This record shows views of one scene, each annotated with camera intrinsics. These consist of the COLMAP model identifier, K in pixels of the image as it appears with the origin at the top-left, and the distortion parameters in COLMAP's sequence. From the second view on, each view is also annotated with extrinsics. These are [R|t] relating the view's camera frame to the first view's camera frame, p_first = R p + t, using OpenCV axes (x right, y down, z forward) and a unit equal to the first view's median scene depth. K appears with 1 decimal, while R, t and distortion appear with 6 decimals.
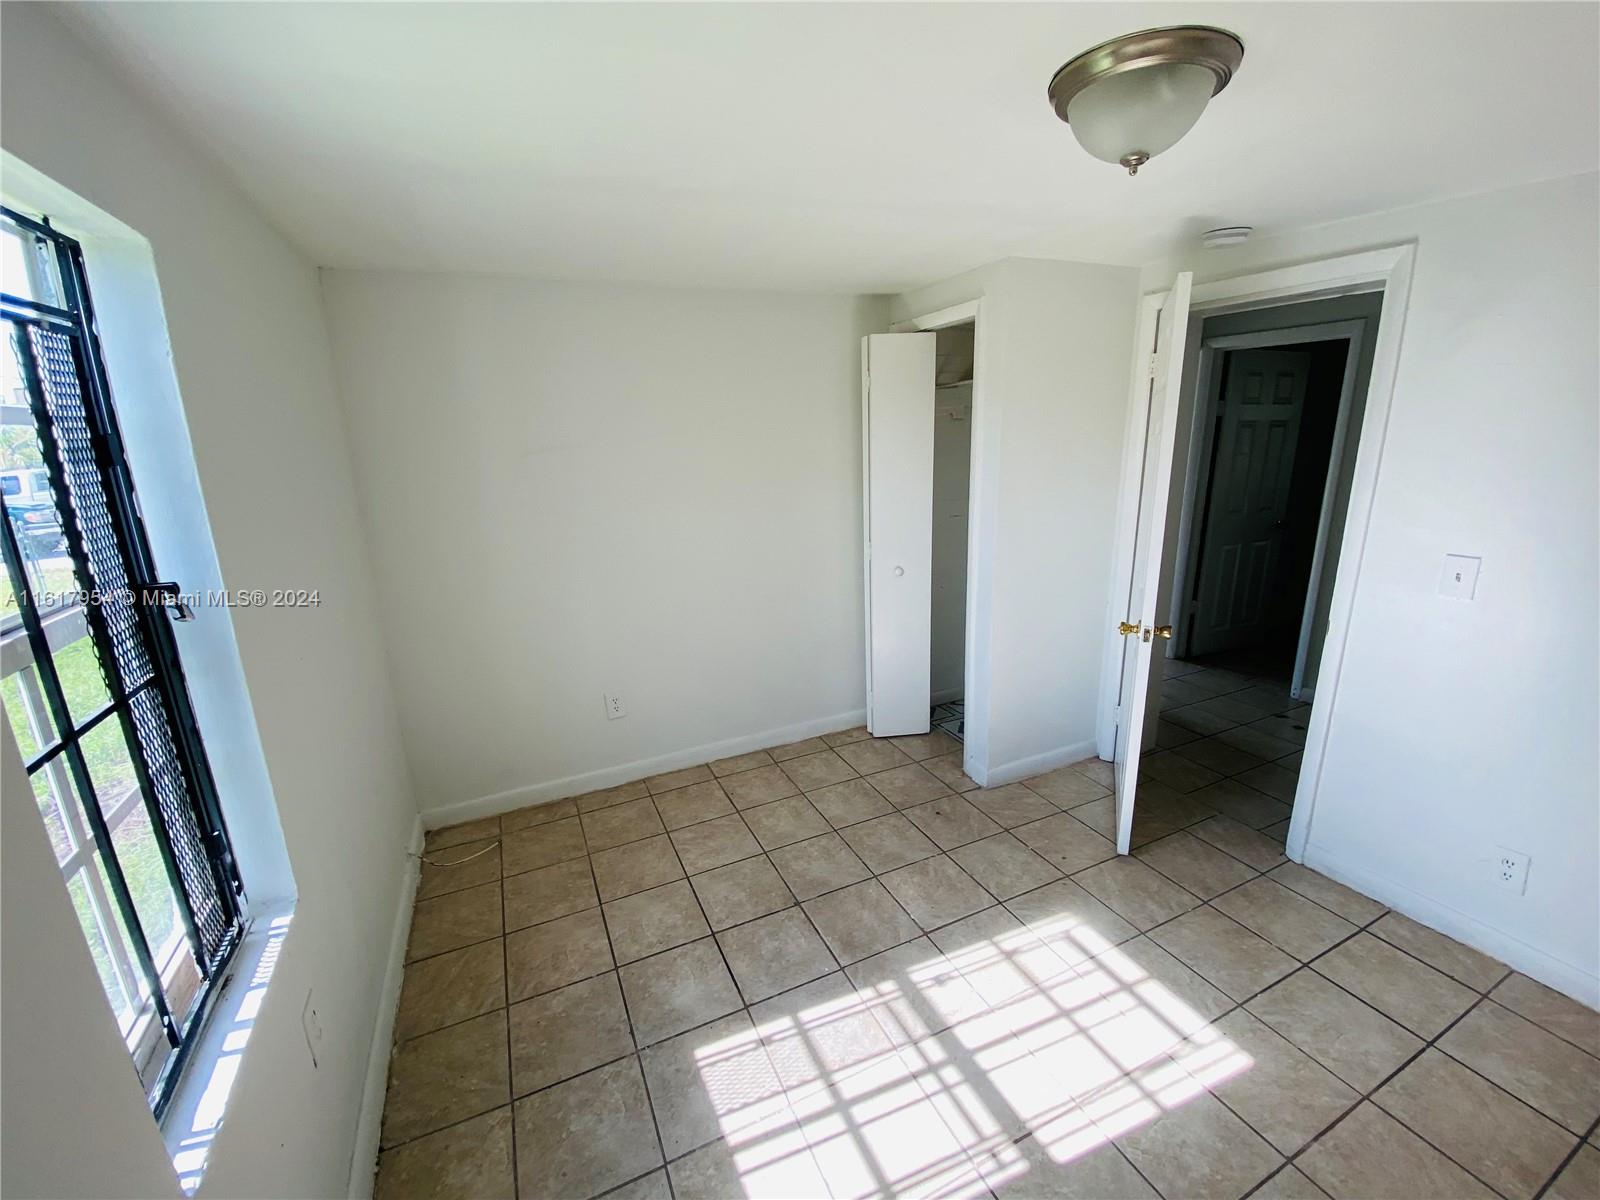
lens RADIAL K [[654.7, 0, 803.5], [0, 654.7, 597.3], [0, 0, 1]] dist [0.025217, -0.023843]
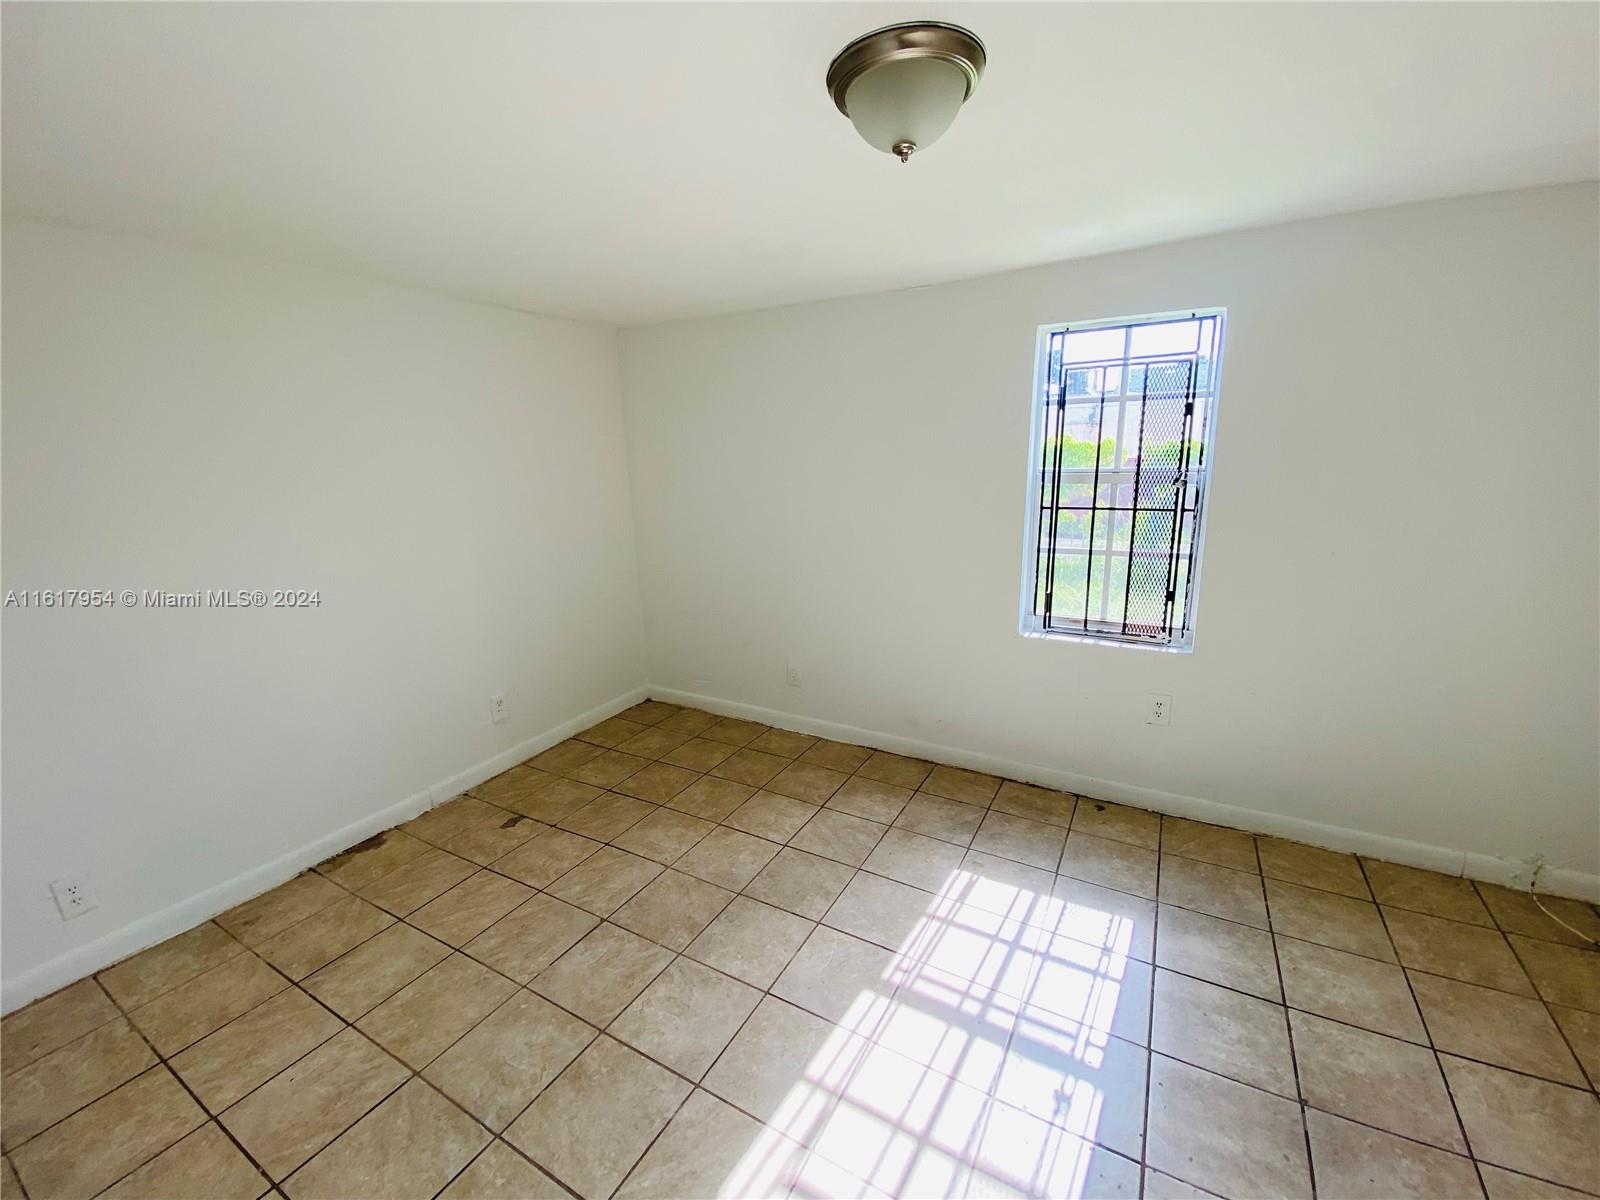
lens RADIAL K [[654.7, 0, 803.5], [0, 654.7, 597.3], [0, 0, 1]] dist [0.025217, -0.023843]
pose [[-0.815090, 0.168526, -0.554280, 0.929408], [-0.096786, 0.903696, 0.417092, -0.295728], [0.571192, 0.393615, -0.720283, 1.358111]]
